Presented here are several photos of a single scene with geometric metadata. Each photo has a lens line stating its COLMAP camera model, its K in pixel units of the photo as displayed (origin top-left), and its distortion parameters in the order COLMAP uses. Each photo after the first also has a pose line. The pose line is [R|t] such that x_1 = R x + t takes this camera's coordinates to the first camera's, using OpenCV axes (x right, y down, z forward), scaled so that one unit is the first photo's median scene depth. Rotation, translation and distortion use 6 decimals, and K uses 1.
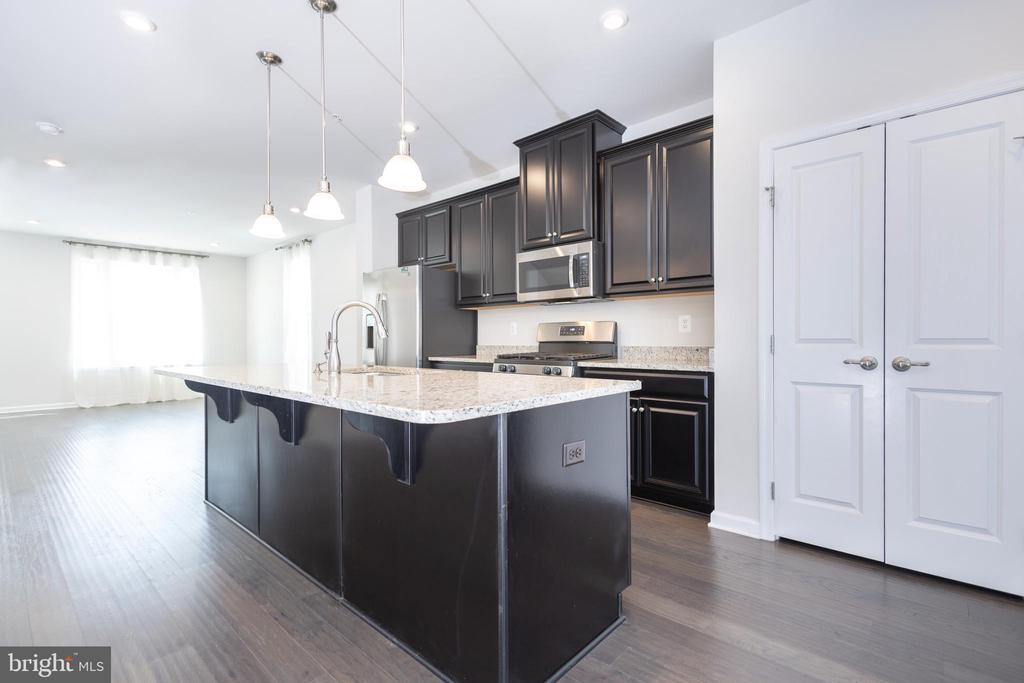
lens RADIAL K [[472.5, 0, 516.0], [0, 472.5, 346.7], [0, 0, 1]] dist [0.013192, -0.000027]
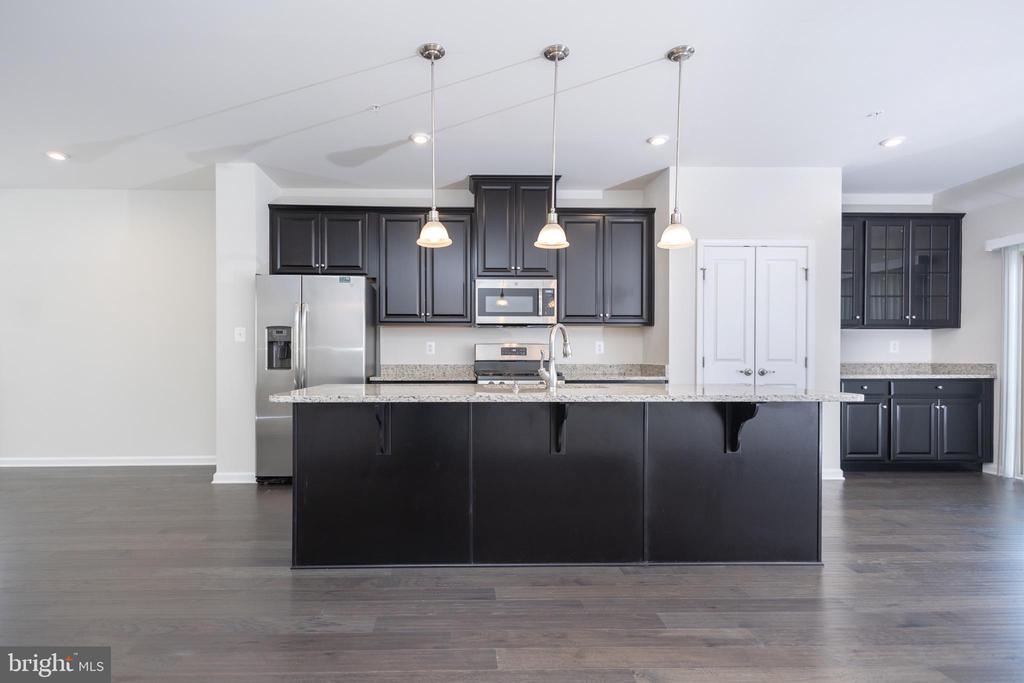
lens RADIAL K [[530.4, 0, 499.9], [0, 530.4, 364.2], [0, 0, 1]] dist [0.004328, 0.001099]
pose [[0.727392, -0.005736, 0.686198, -0.862194], [0.008111, 0.999967, -0.000239, -0.002471], [-0.686174, 0.005739, 0.727415, 0.089921]]
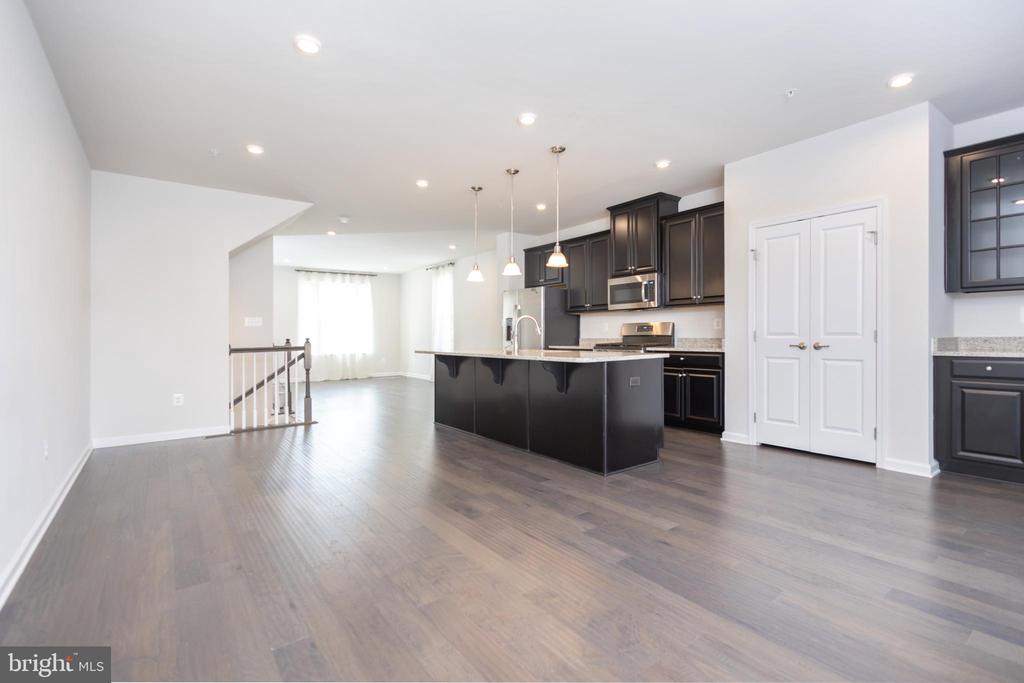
lens RADIAL K [[472.5, 0, 495.9], [0, 472.5, 349.6], [0, 0, 1]] dist [0.013192, -0.000027]
pose [[0.974988, 0.001564, -0.222252, -0.013647], [0.002254, 0.999854, 0.016923, 0.009088], [0.222246, -0.017001, 0.974842, -0.671108]]
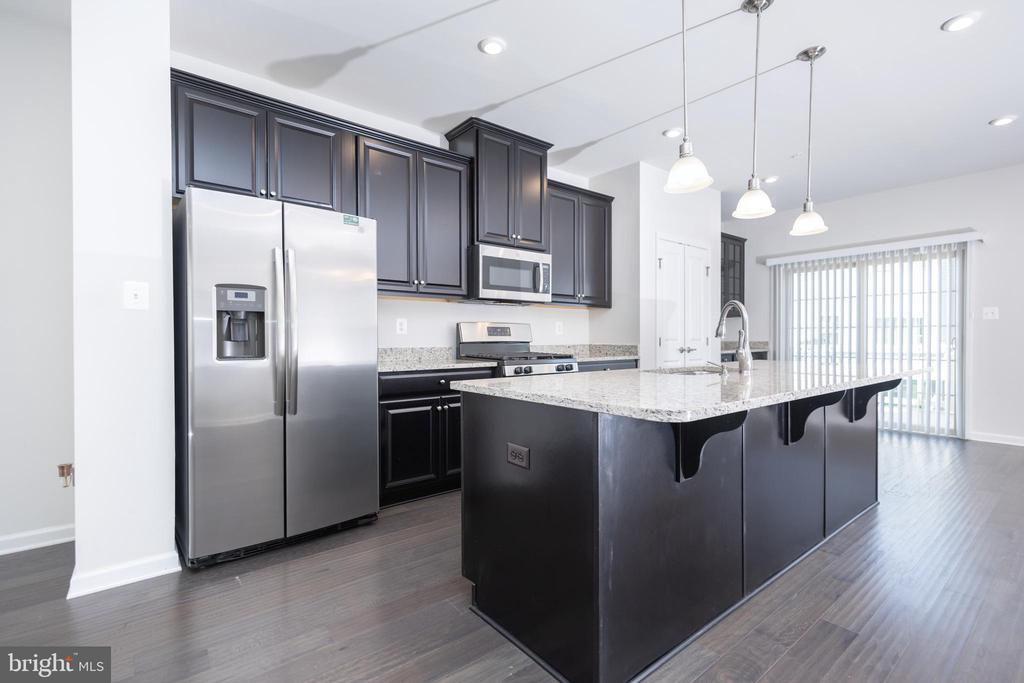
lens RADIAL K [[472.5, 0, 513.8], [0, 472.5, 347.6], [0, 0, 1]] dist [0.013192, -0.000027]
pose [[0.155407, -0.014363, 0.987746, -0.957603], [0.020608, 0.999724, 0.011295, -0.010438], [-0.987636, 0.018600, 0.155660, 0.875253]]
